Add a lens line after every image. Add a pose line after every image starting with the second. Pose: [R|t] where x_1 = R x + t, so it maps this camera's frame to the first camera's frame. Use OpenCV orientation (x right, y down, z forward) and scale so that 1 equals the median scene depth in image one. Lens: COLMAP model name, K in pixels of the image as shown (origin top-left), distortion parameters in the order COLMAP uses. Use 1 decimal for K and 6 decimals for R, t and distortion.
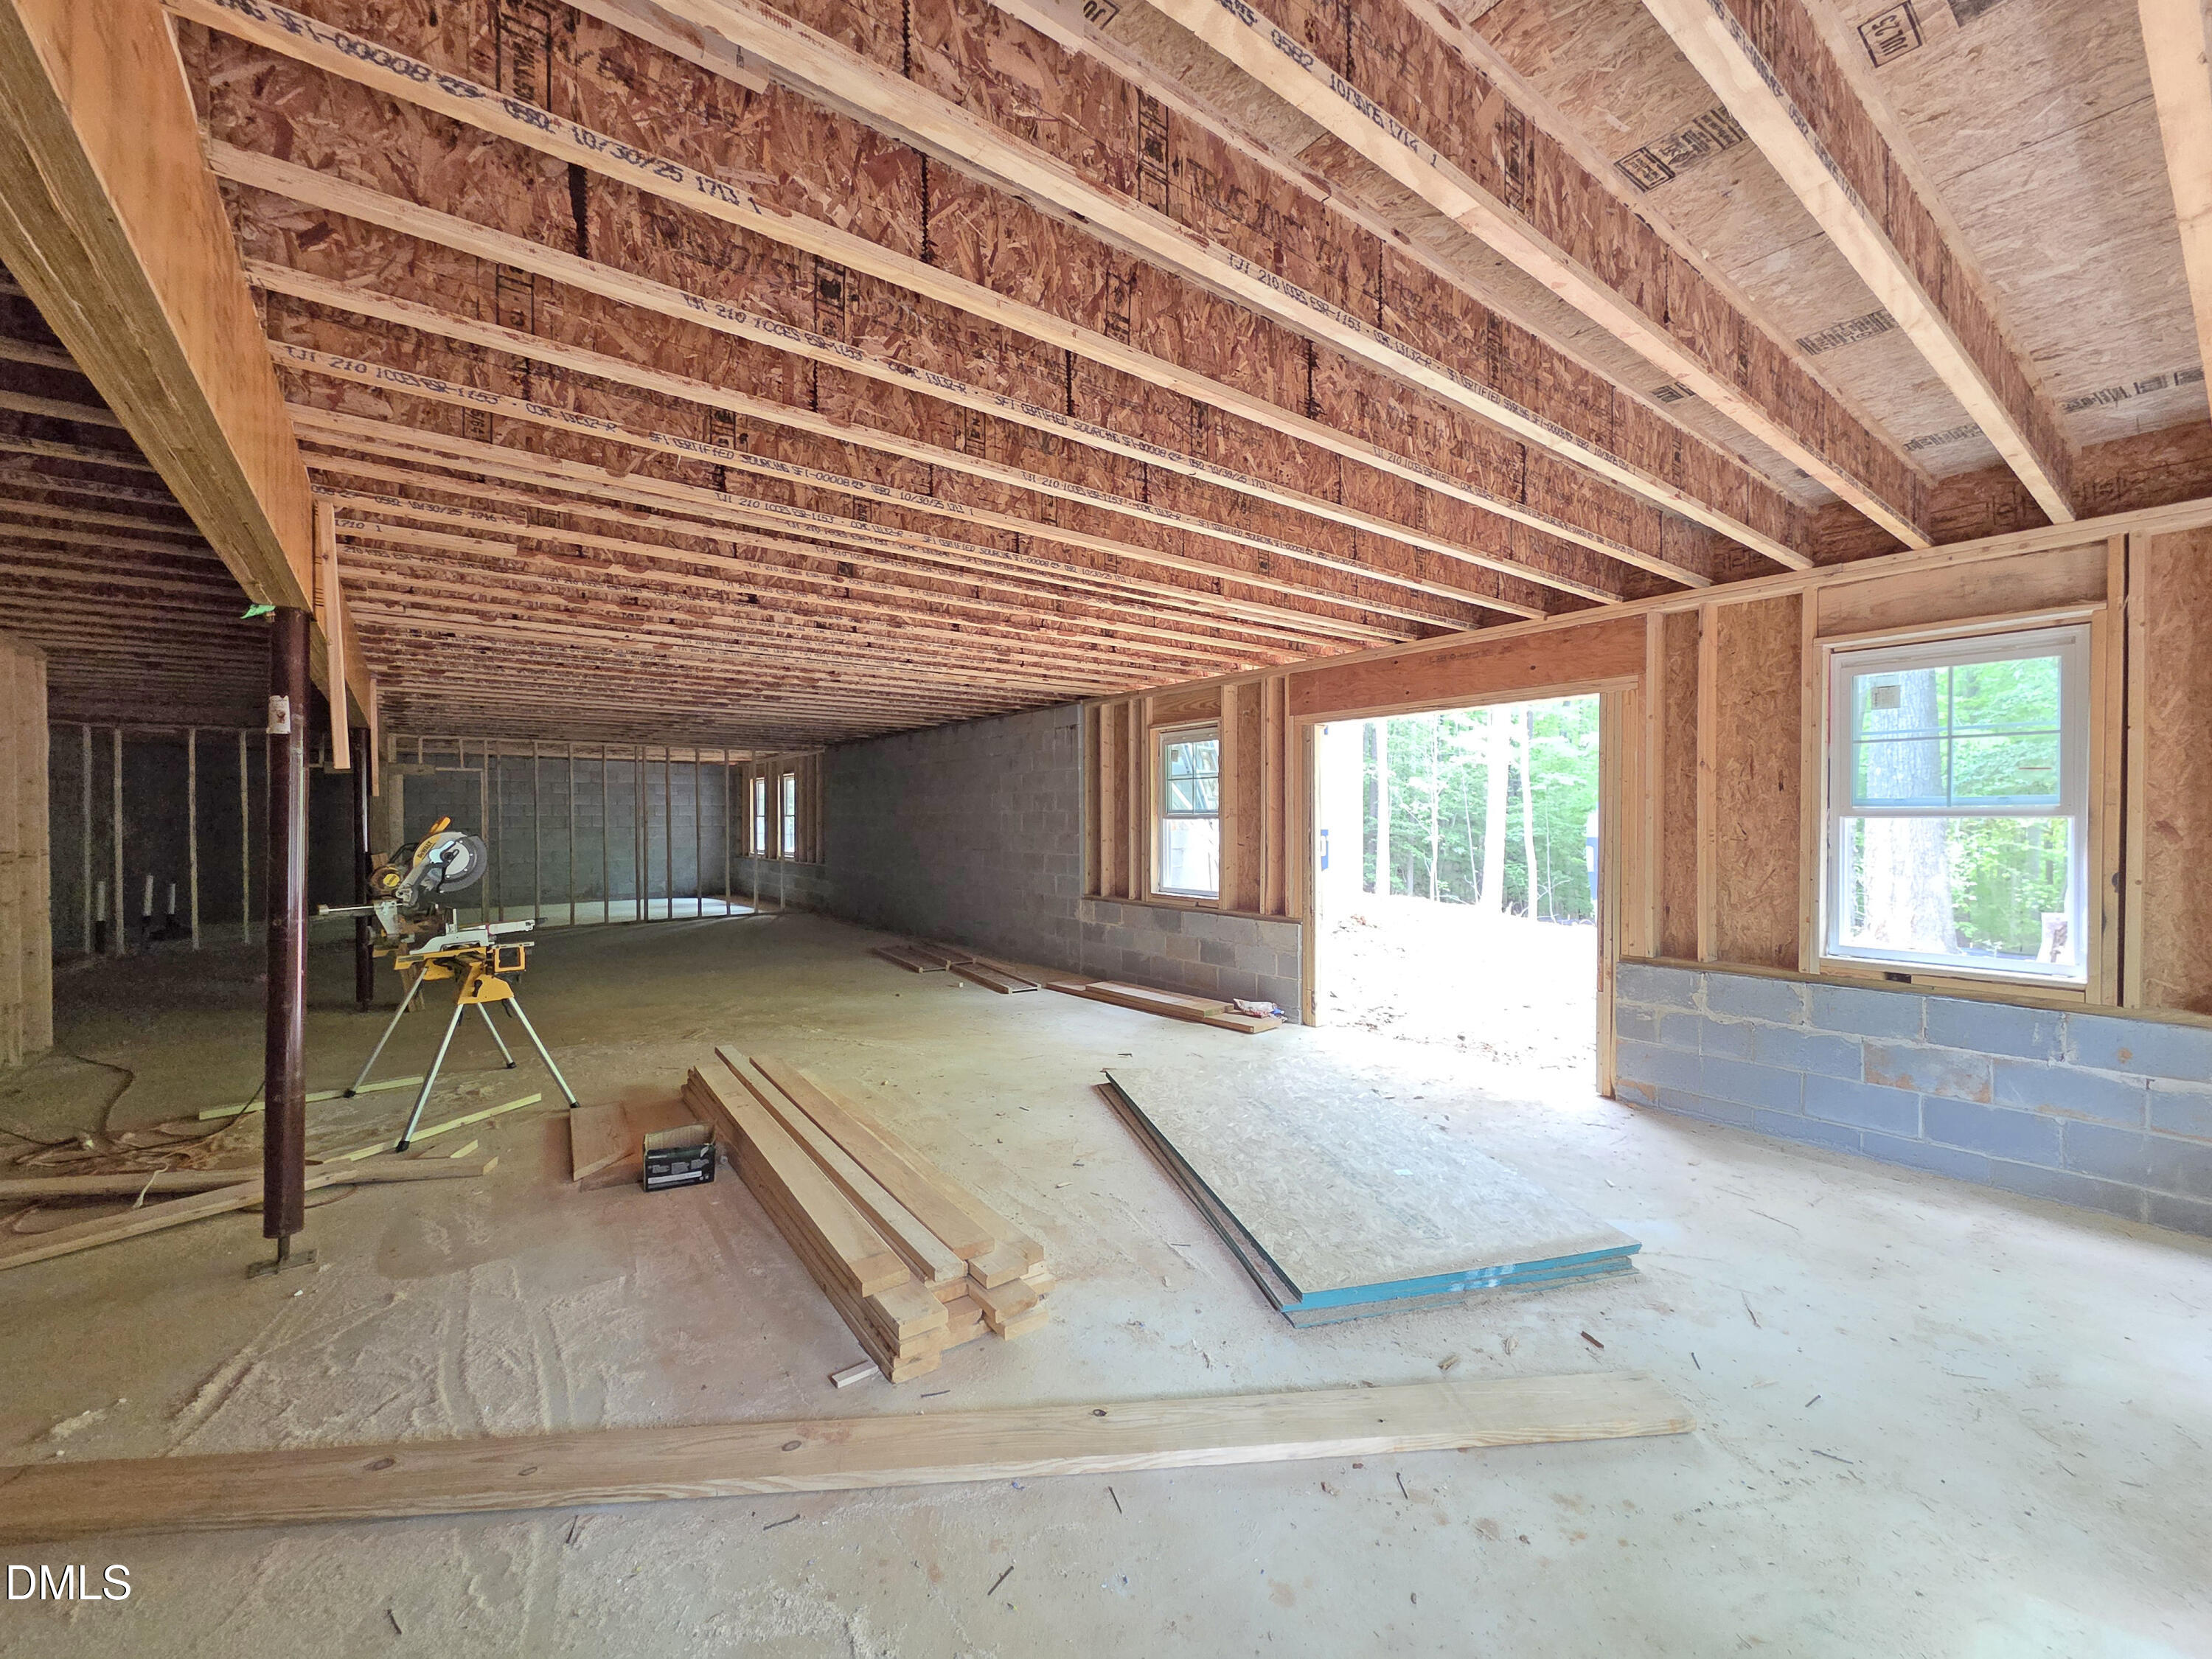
lens RADIAL K [[882.4, 0, 1110.6], [0, 882.4, 827.3], [0, 0, 1]] dist [-0.001922, -0.000436]
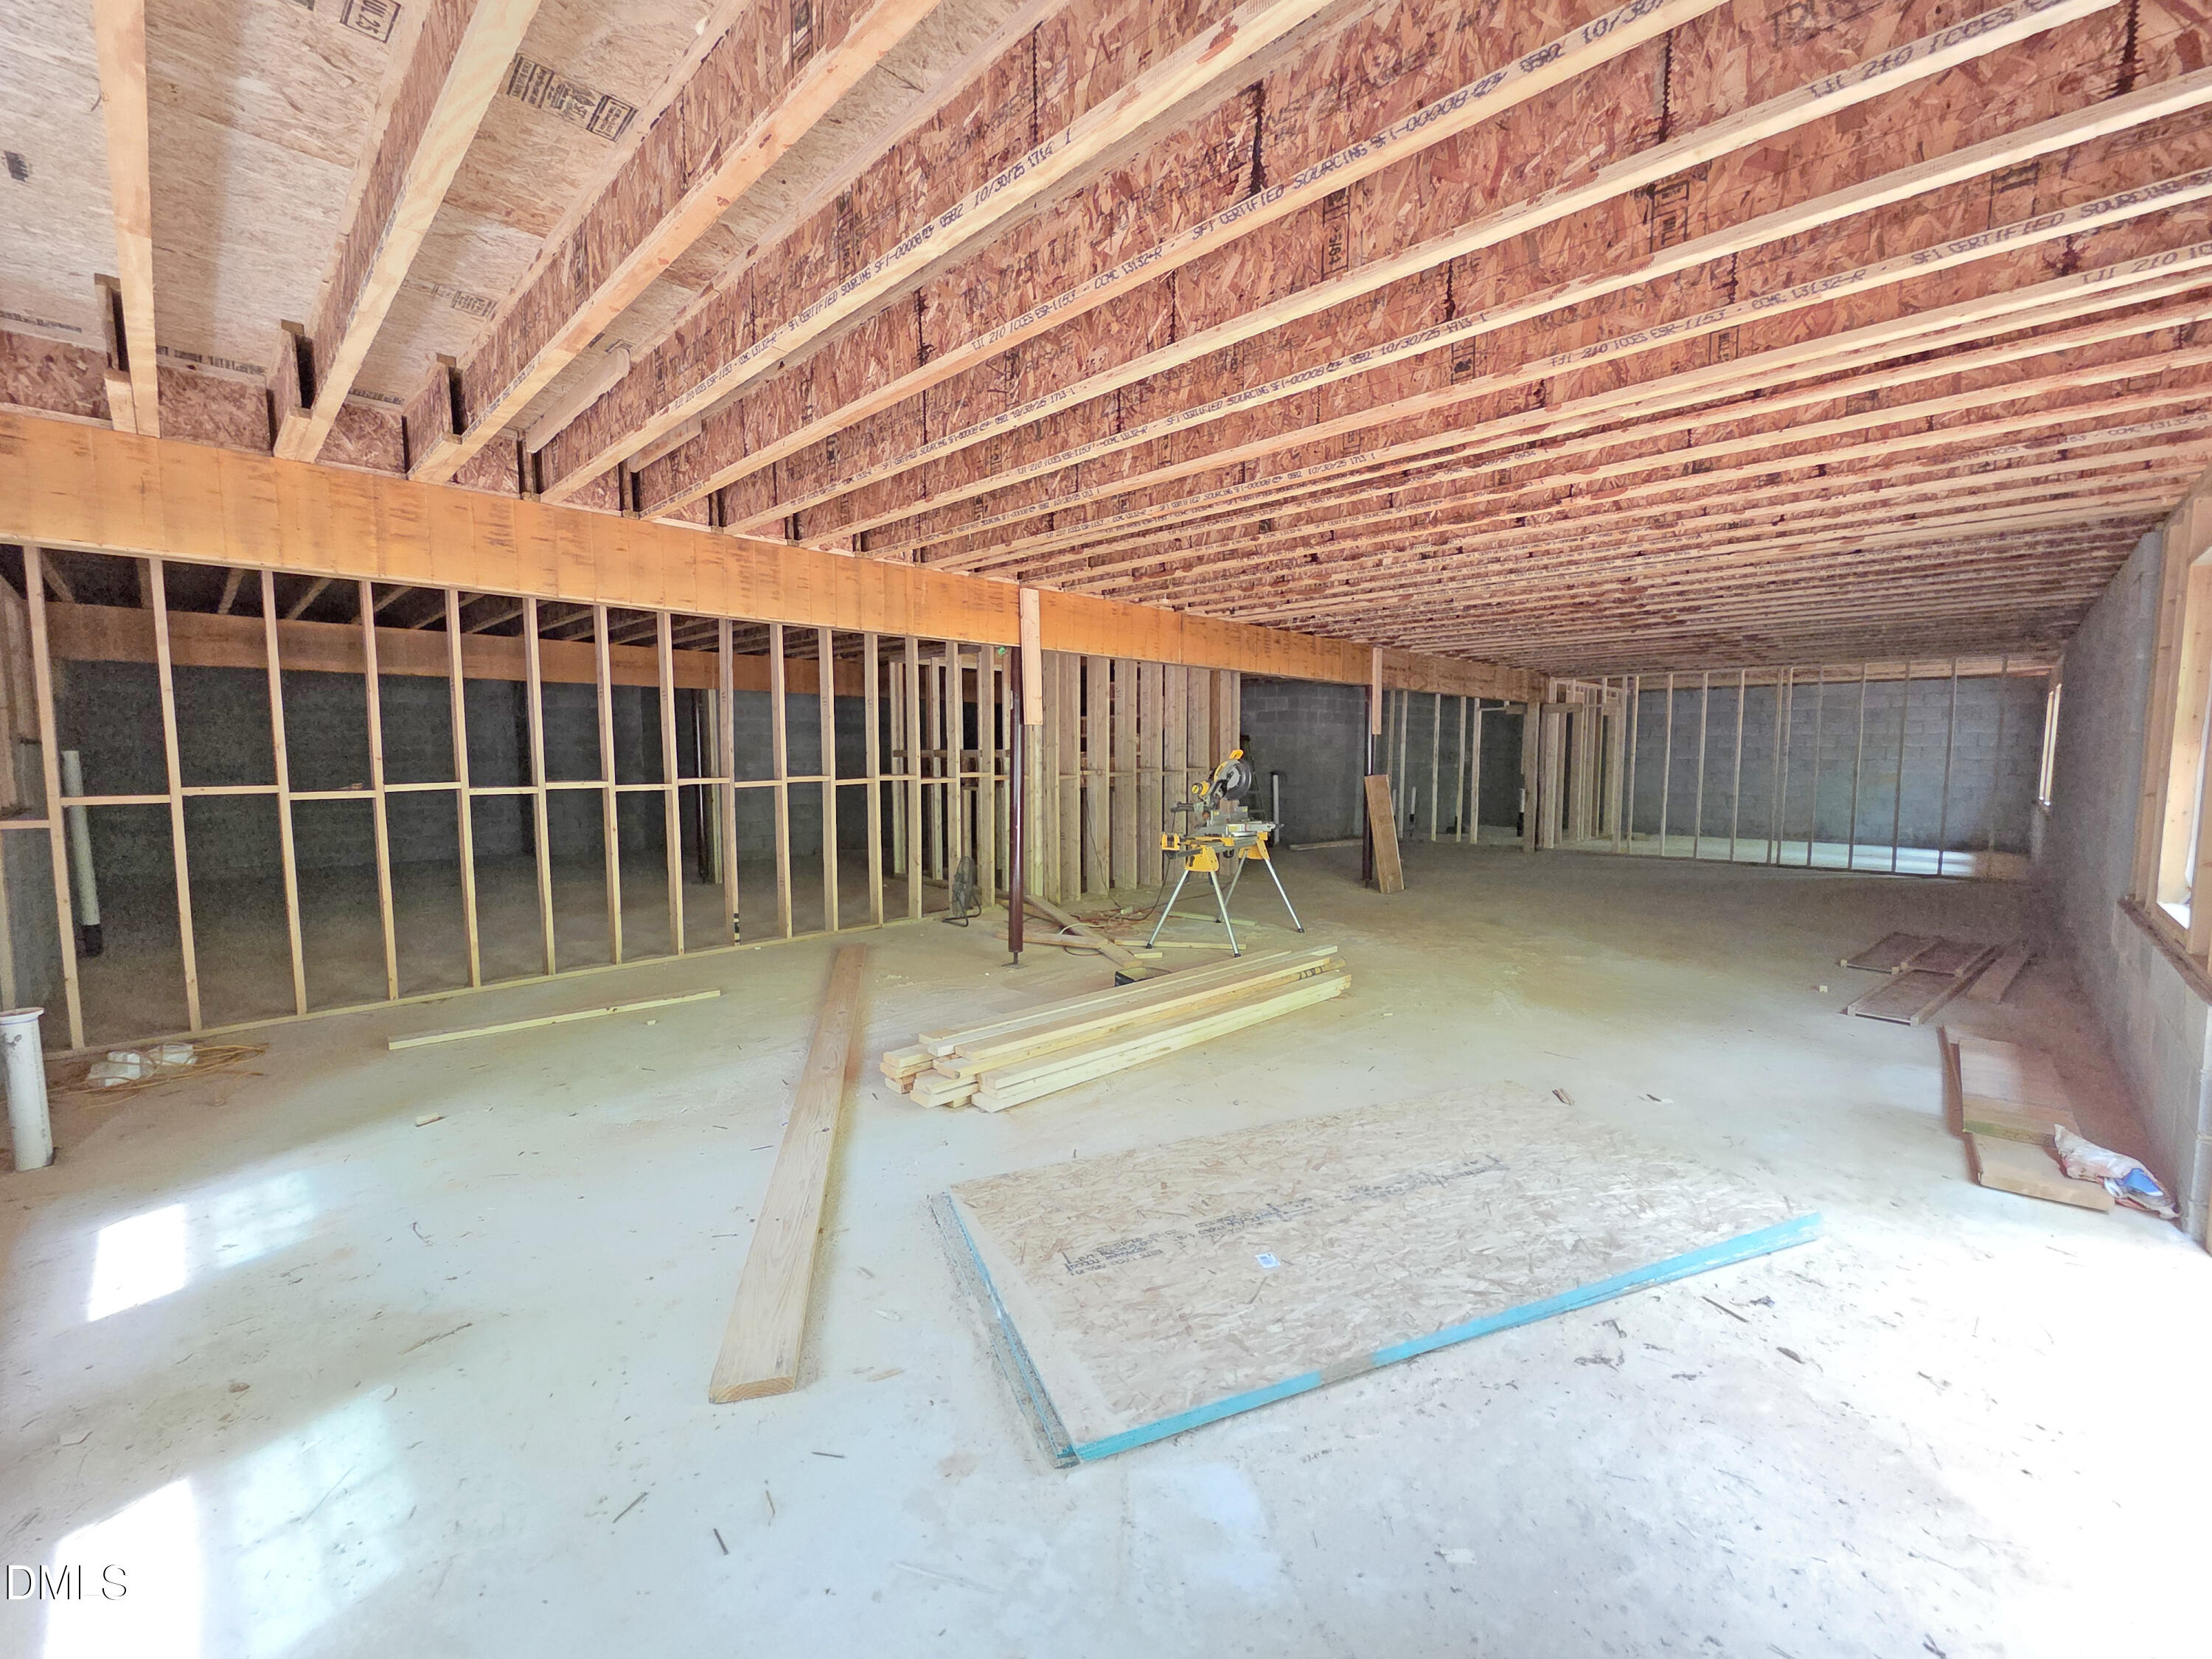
lens RADIAL K [[882.4, 0, 1108.4], [0, 882.4, 826.5], [0, 0, 1]] dist [-0.001922, -0.000436]
pose [[0.167122, 0.086578, -0.982128, 0.790842], [-0.009365, 0.996231, 0.086227, -0.010055], [0.985892, -0.005213, 0.167303, 0.620201]]
